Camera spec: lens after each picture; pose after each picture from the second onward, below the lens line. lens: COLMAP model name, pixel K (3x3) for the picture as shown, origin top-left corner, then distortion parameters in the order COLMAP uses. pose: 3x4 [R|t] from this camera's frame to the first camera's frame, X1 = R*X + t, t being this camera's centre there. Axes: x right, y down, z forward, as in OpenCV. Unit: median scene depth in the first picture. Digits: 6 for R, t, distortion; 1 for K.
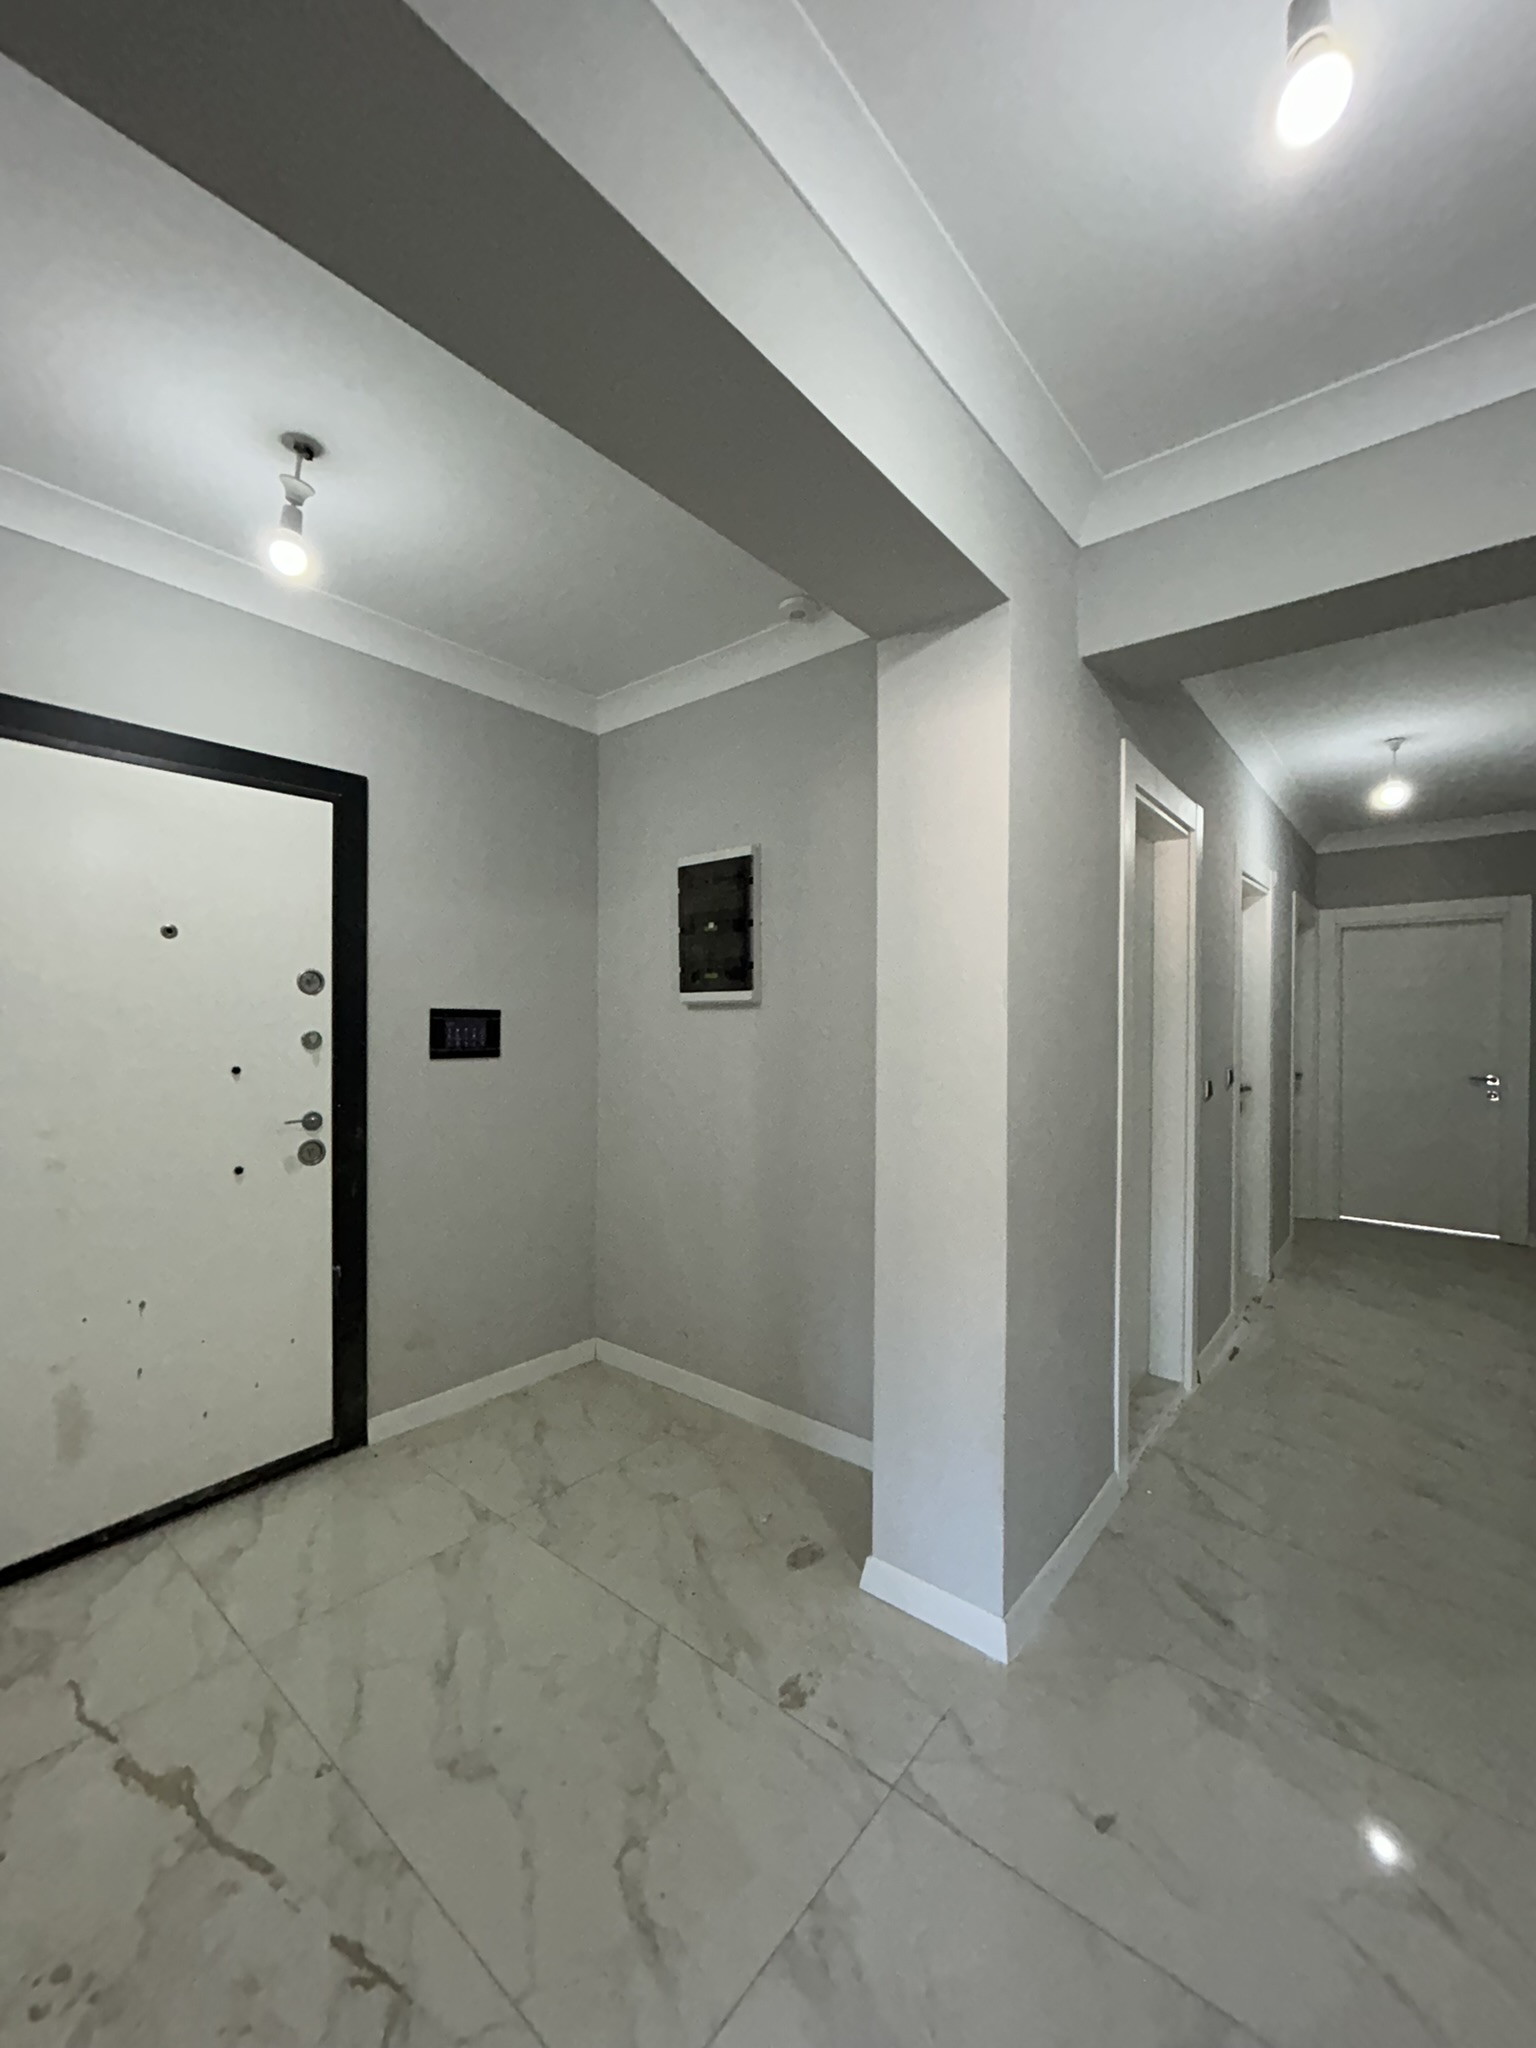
lens RADIAL K [[828.8, 0, 751.9], [0, 828.8, 1027.0], [0, 0, 1]] dist [-0.000956, 0.001950]
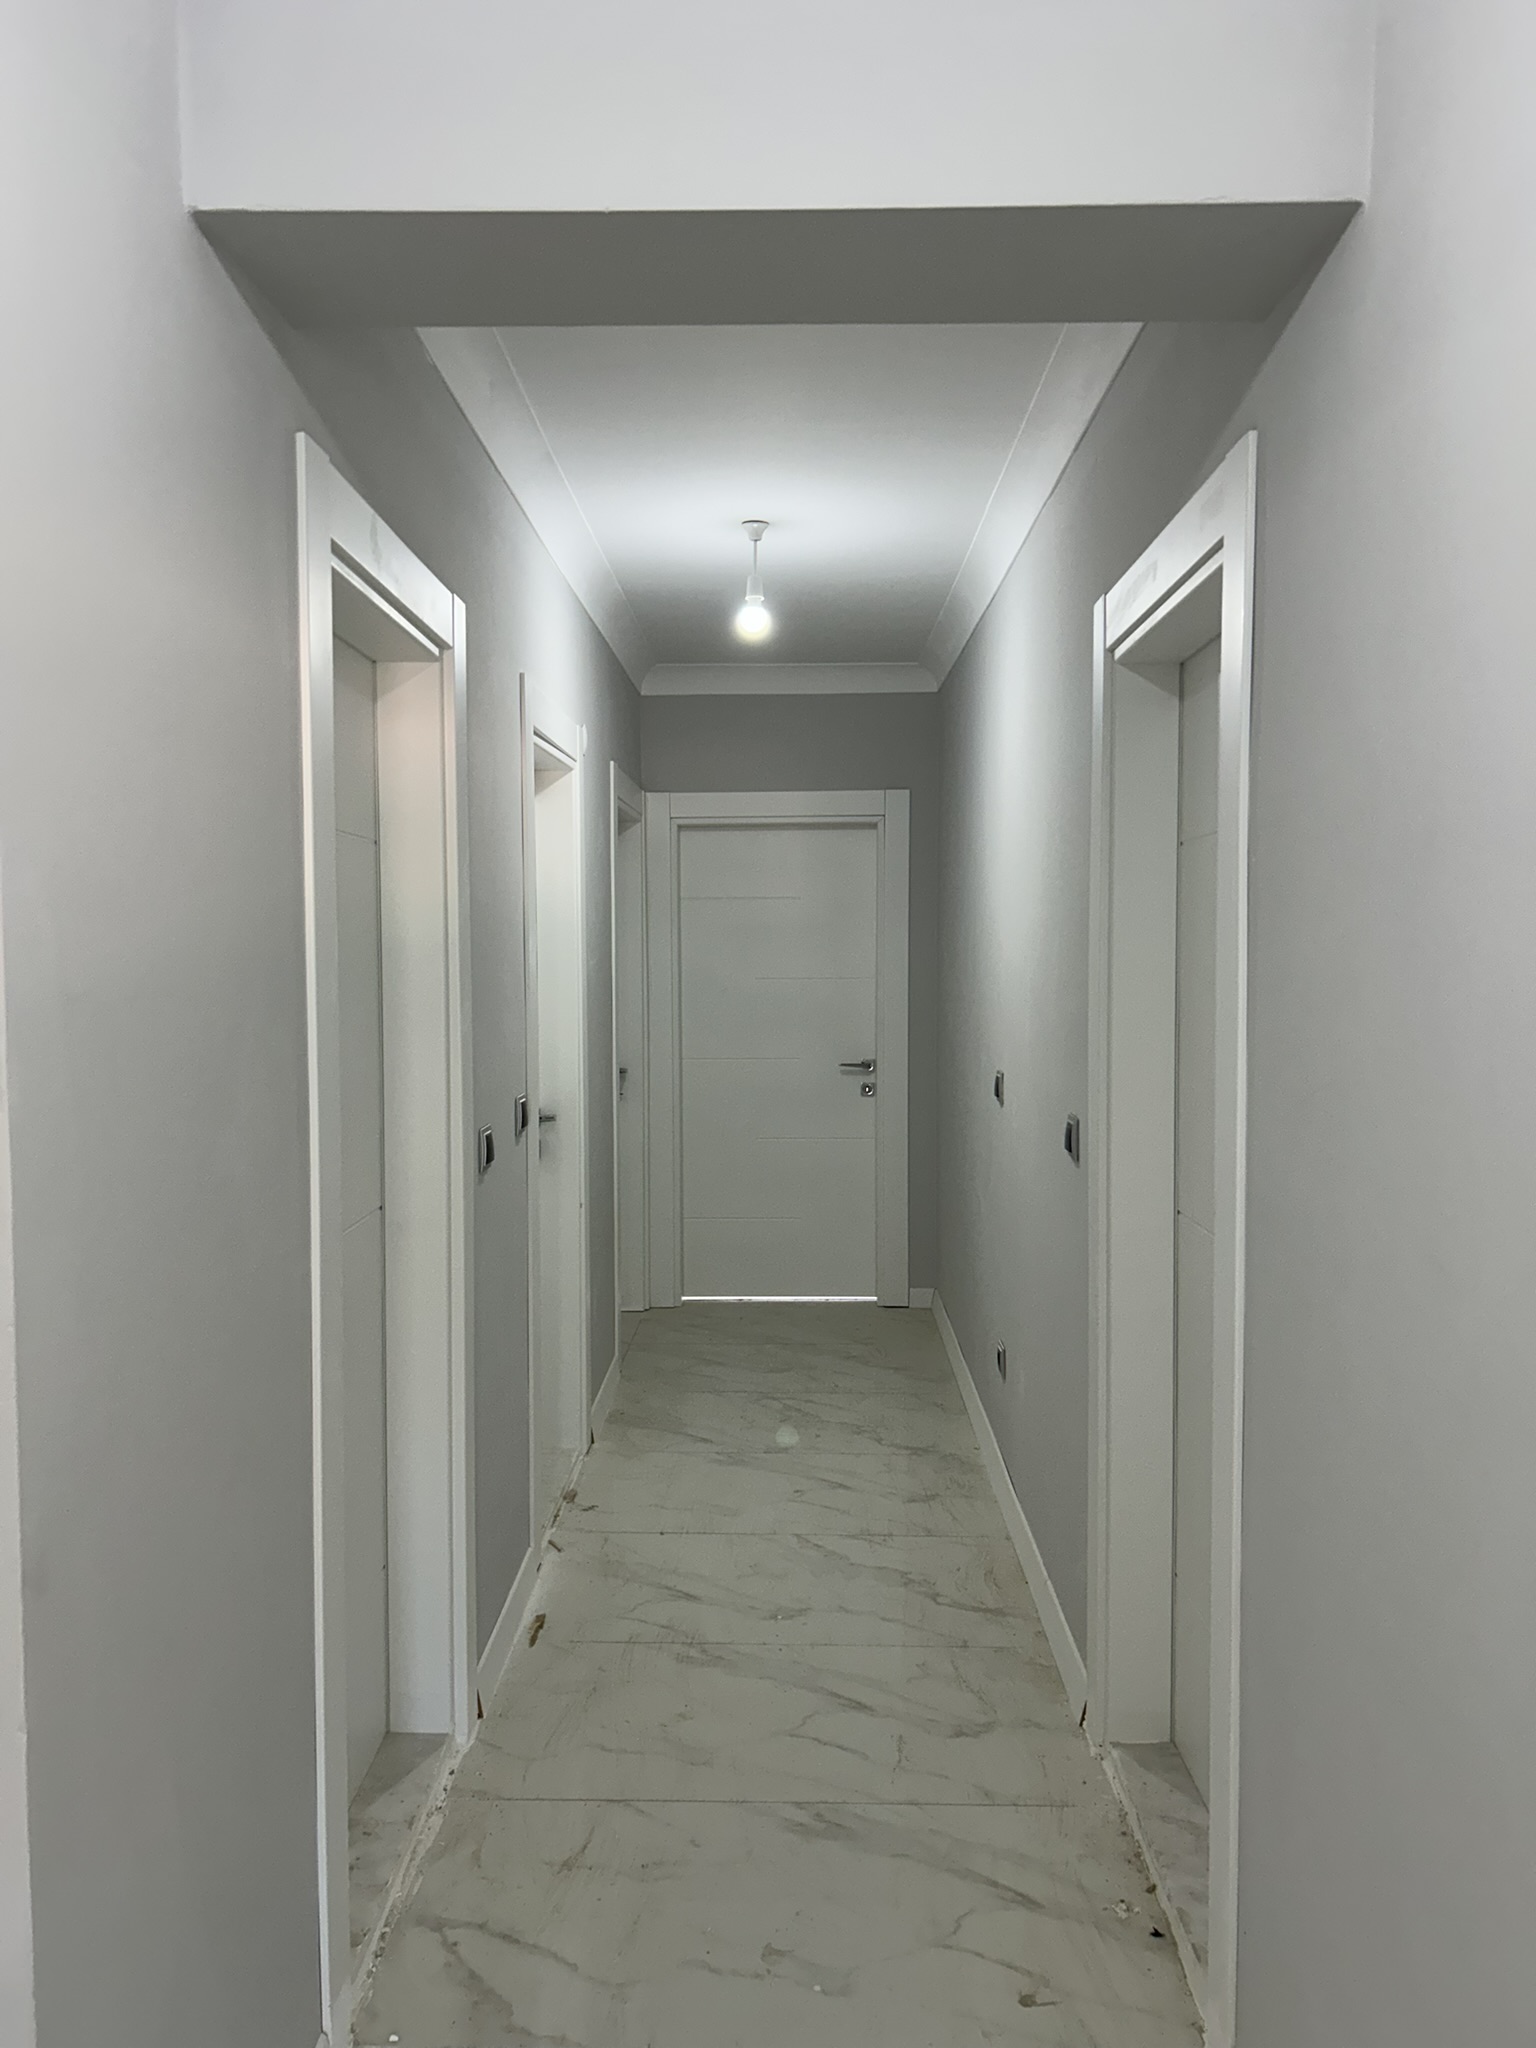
lens RADIAL K [[1567.3, 0, 769.3], [0, 1567.3, 1029.7], [0, 0, 1]] dist [0.026677, -0.023383]
pose [[0.775160, -0.040962, 0.630436, 0.064108], [0.010568, 0.998597, 0.051889, -0.044614], [-0.631677, -0.033560, 0.774505, 0.115943]]
